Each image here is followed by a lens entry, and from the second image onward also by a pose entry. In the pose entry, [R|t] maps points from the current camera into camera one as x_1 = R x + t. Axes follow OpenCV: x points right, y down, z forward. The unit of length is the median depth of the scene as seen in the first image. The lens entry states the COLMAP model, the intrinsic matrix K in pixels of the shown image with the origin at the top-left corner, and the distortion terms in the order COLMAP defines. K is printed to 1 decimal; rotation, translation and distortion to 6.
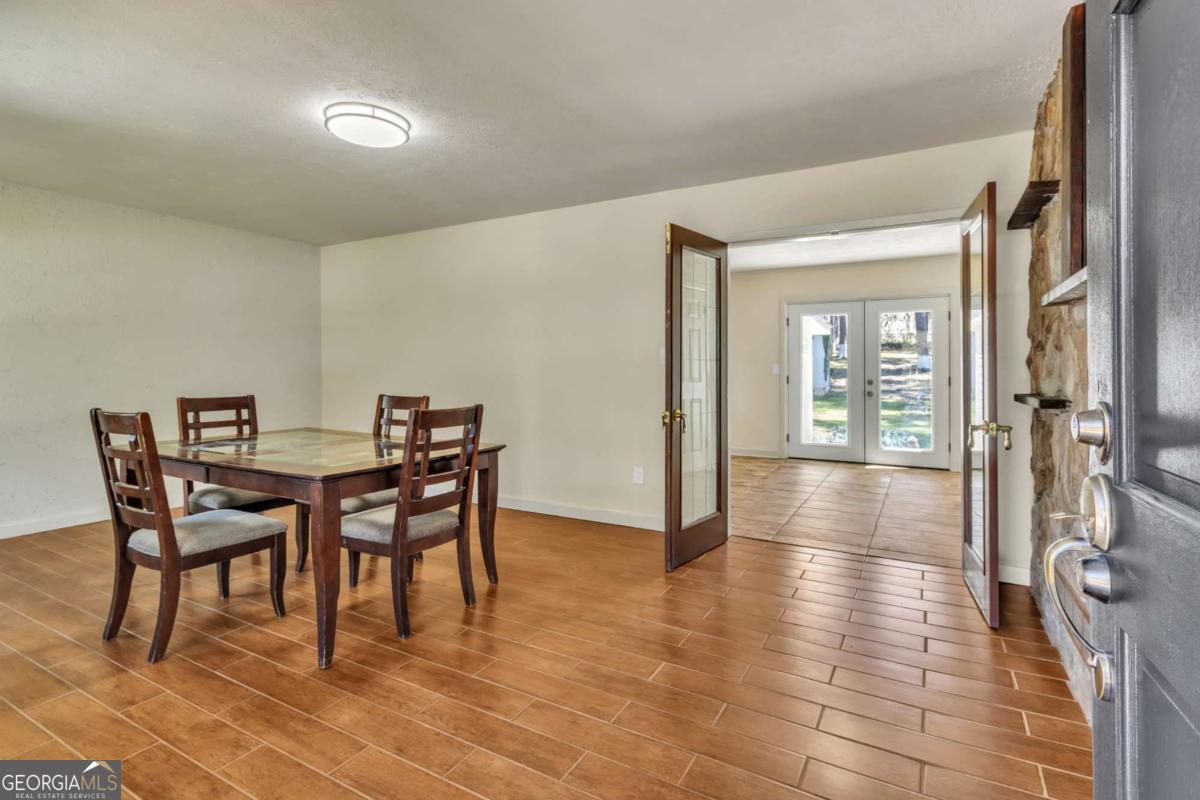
lens RADIAL K [[568.4, 0, 618.4], [0, 568.4, 372.3], [0, 0, 1]] dist [0.003828, -0.000879]
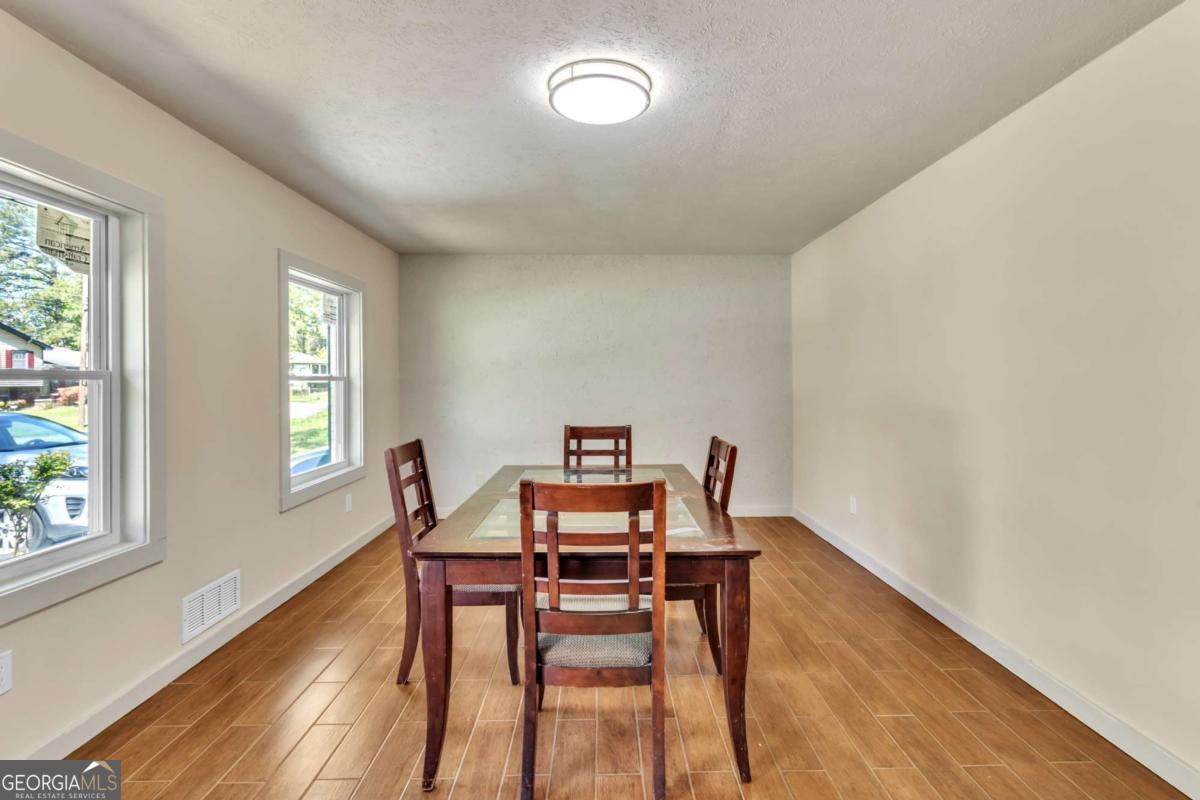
lens RADIAL K [[568.4, 0, 608.0], [0, 568.4, 388.1], [0, 0, 1]] dist [0.003828, -0.000879]
pose [[0.483571, 0.010712, -0.875240, 0.201034], [0.001261, 0.999916, 0.012935, -0.038542], [0.875304, -0.007359, 0.483517, 0.530408]]
